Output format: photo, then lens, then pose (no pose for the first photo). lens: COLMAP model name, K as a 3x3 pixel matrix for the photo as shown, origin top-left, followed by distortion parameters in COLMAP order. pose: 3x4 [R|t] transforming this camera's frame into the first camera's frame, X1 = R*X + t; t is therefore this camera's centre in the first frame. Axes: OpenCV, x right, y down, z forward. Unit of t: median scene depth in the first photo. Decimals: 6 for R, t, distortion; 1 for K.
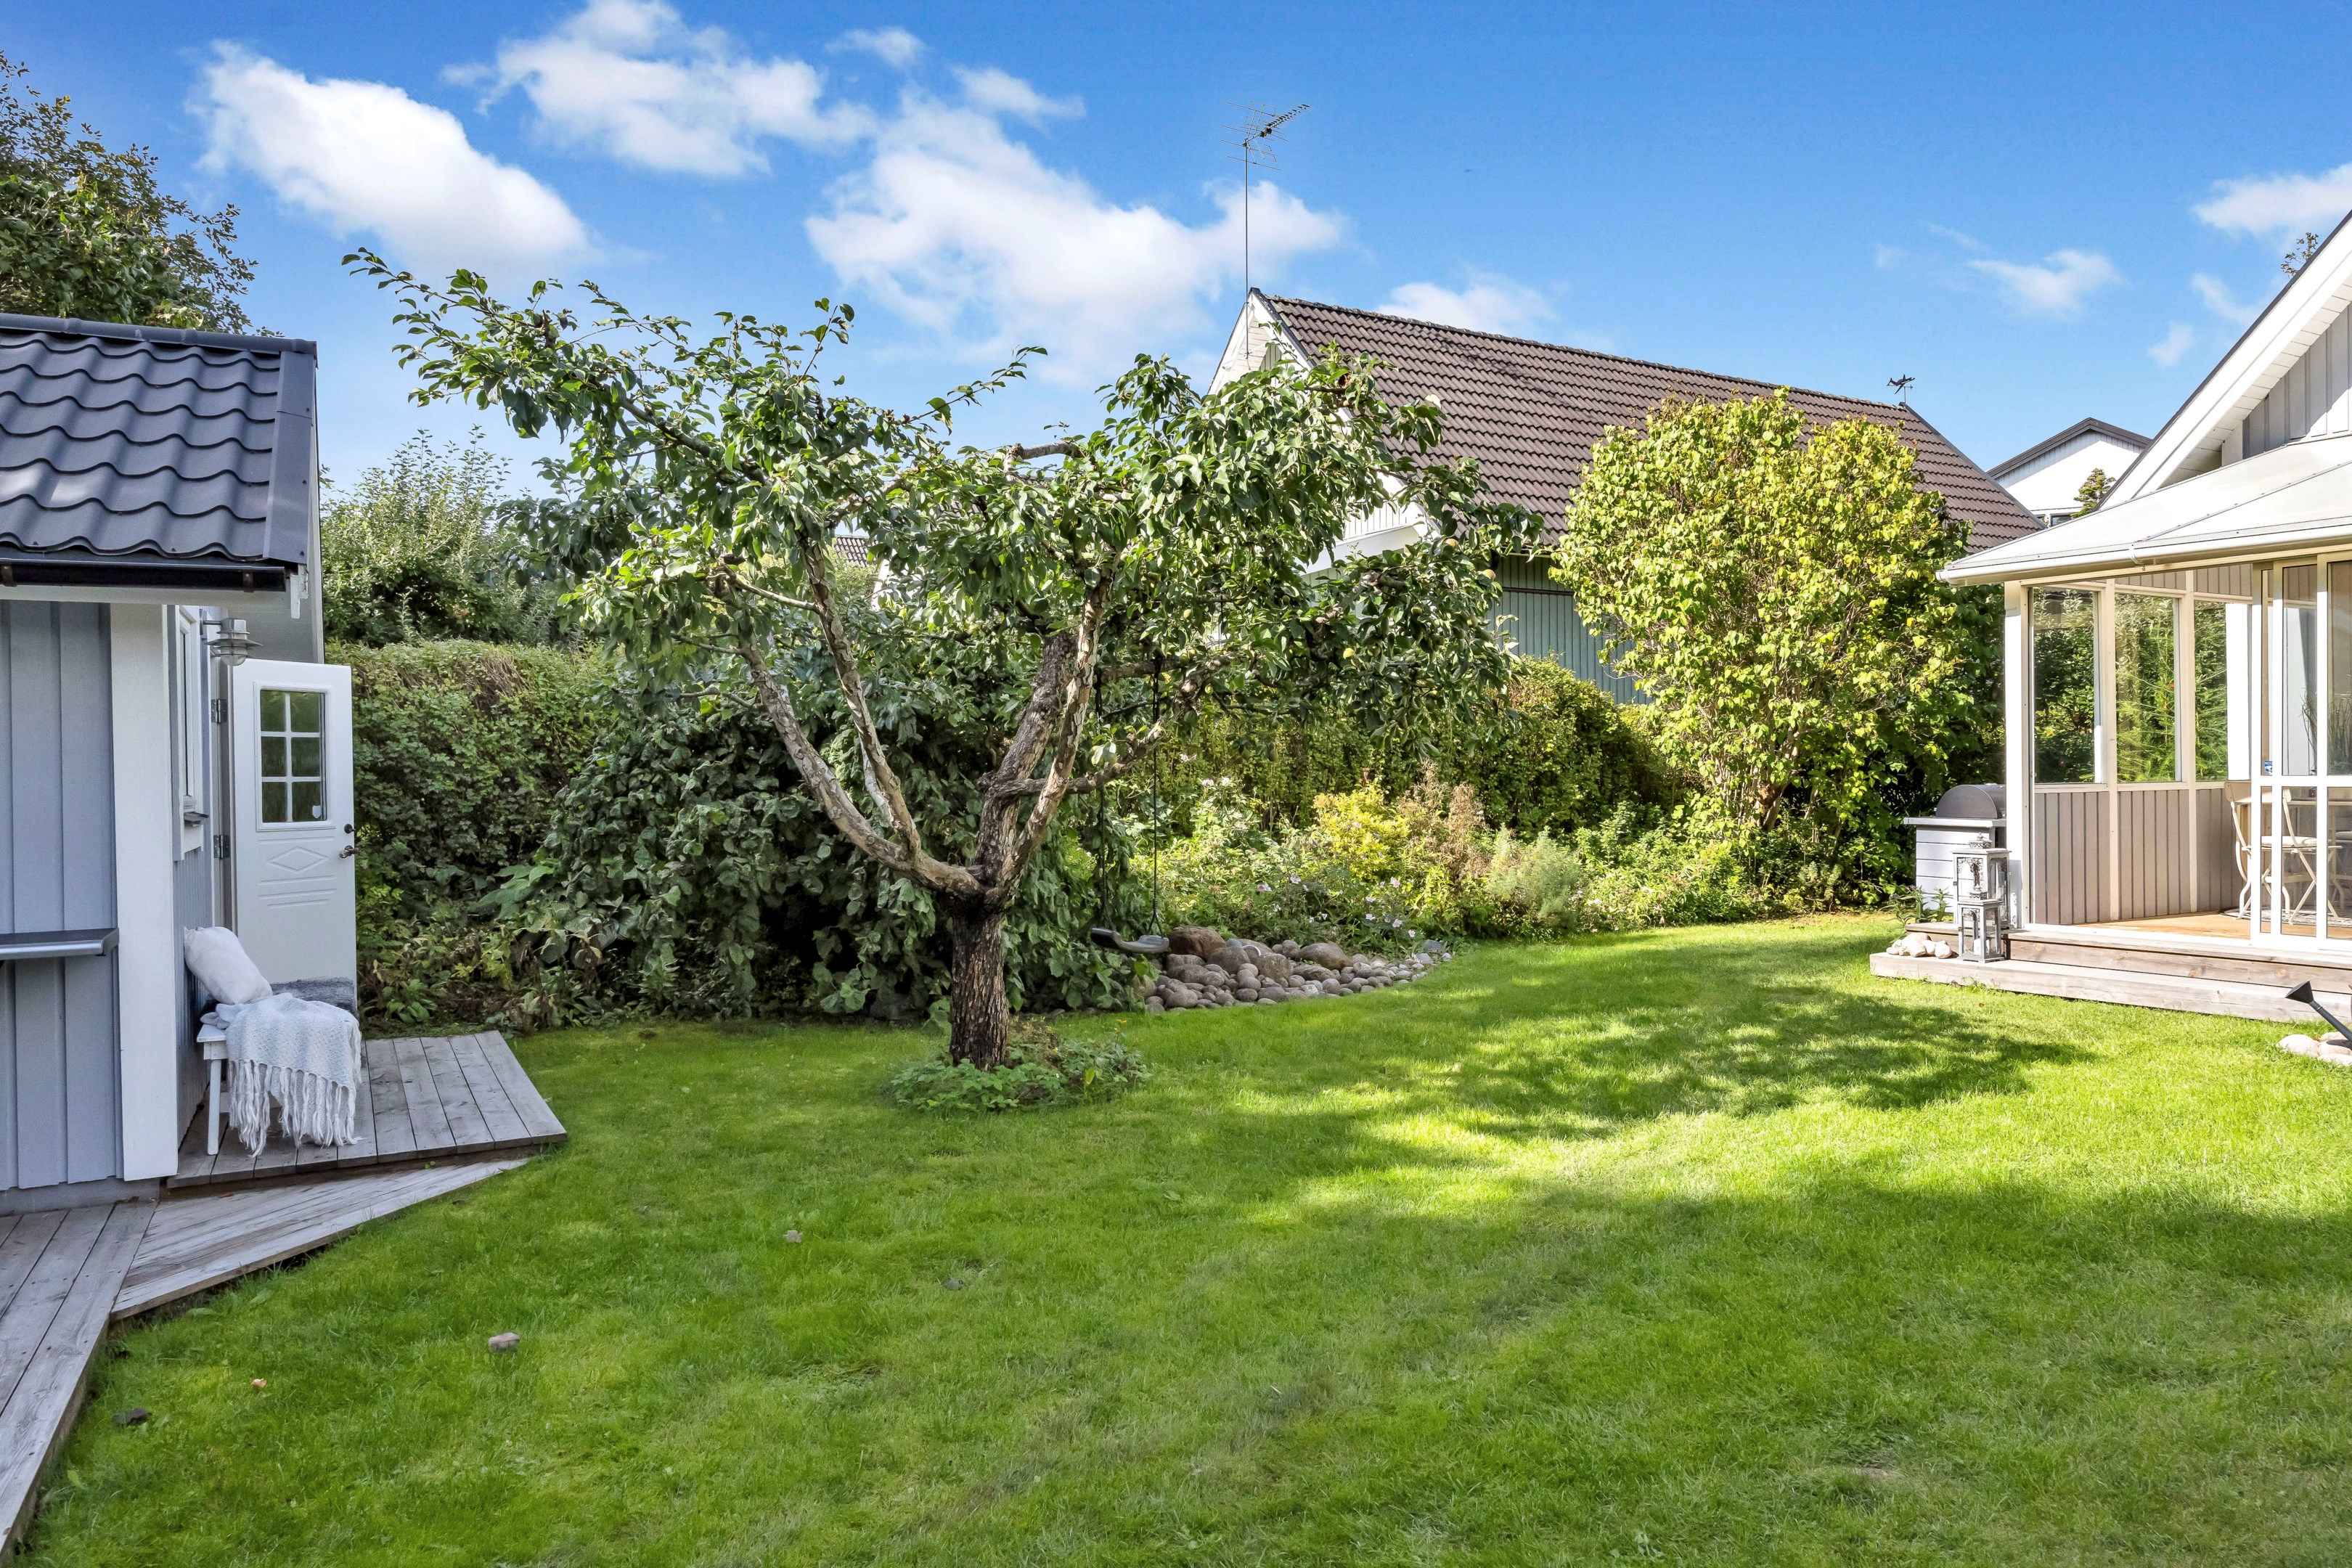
lens RADIAL K [[1583.6, 0, 1174.1], [0, 1583.6, 782.7], [0, 0, 1]] dist [0.005624, -0.005408]
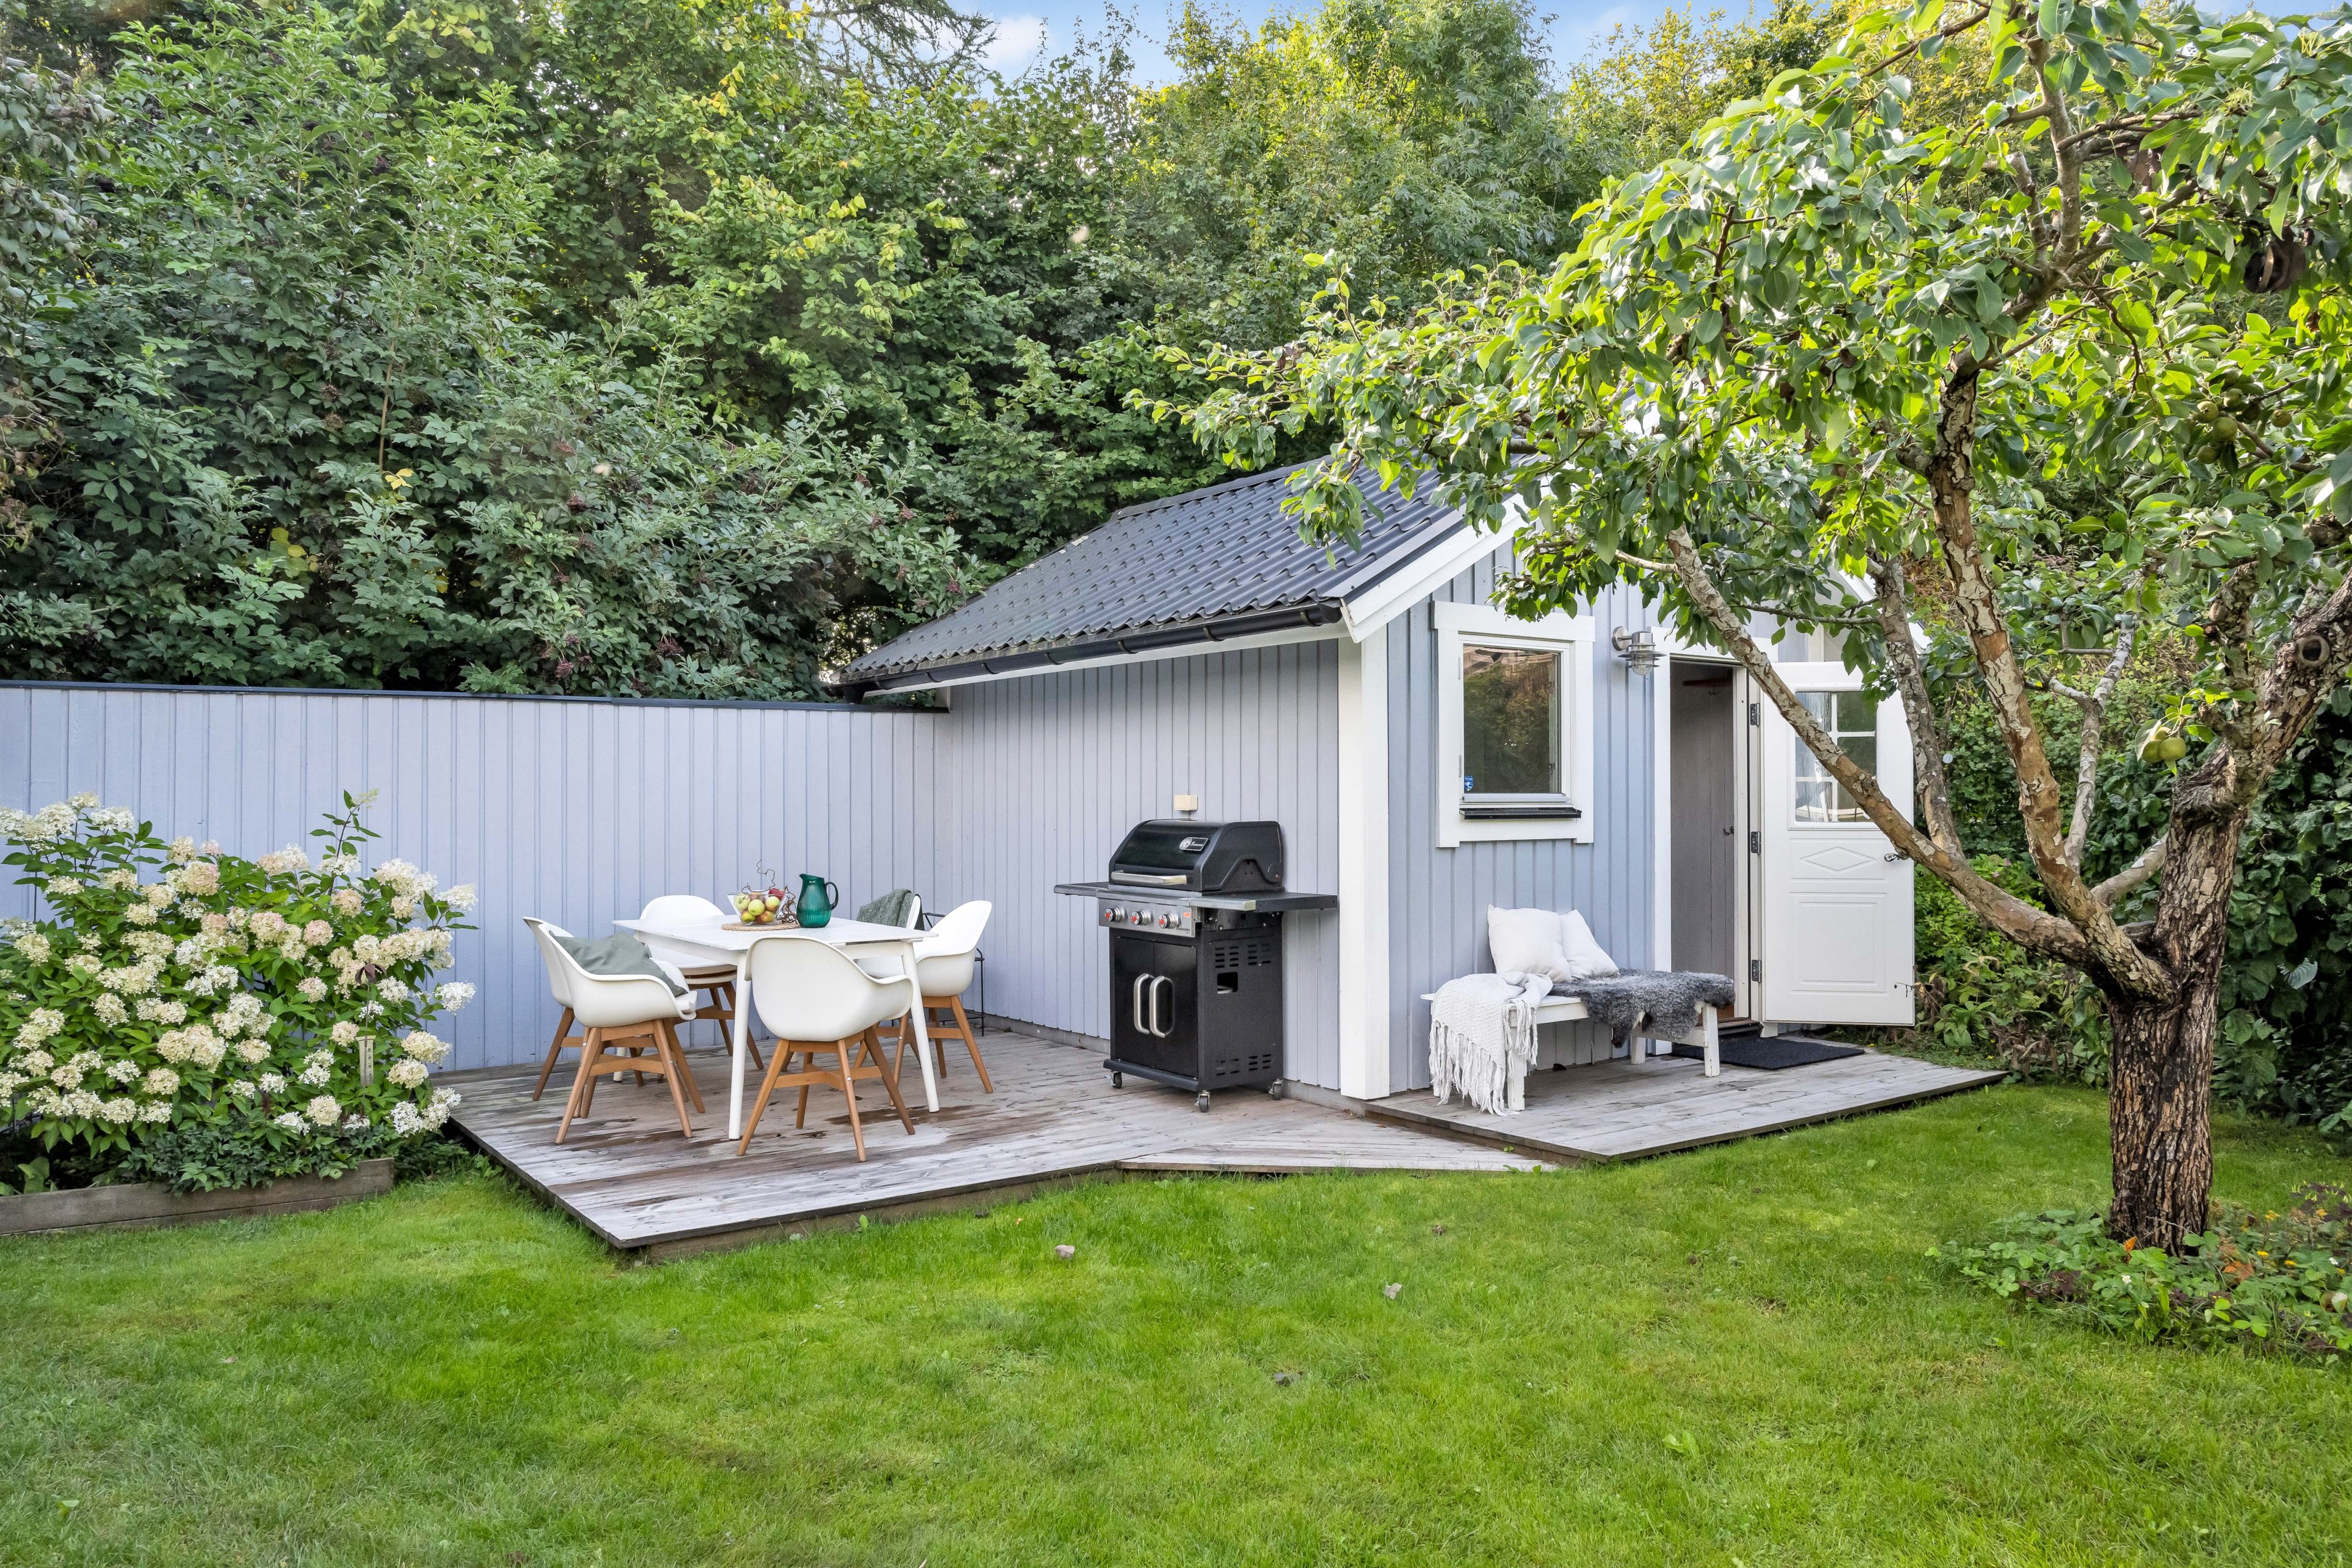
lens RADIAL K [[1583.6, 0, 1168.3], [0, 1583.6, 780.7], [0, 0, 1]] dist [0.005624, -0.005408]
pose [[0.135187, 0.001032, -0.990820, 0.448367], [0.000723, 0.999999, 0.001140, -0.004924], [0.990820, -0.000871, 0.135186, 0.524530]]
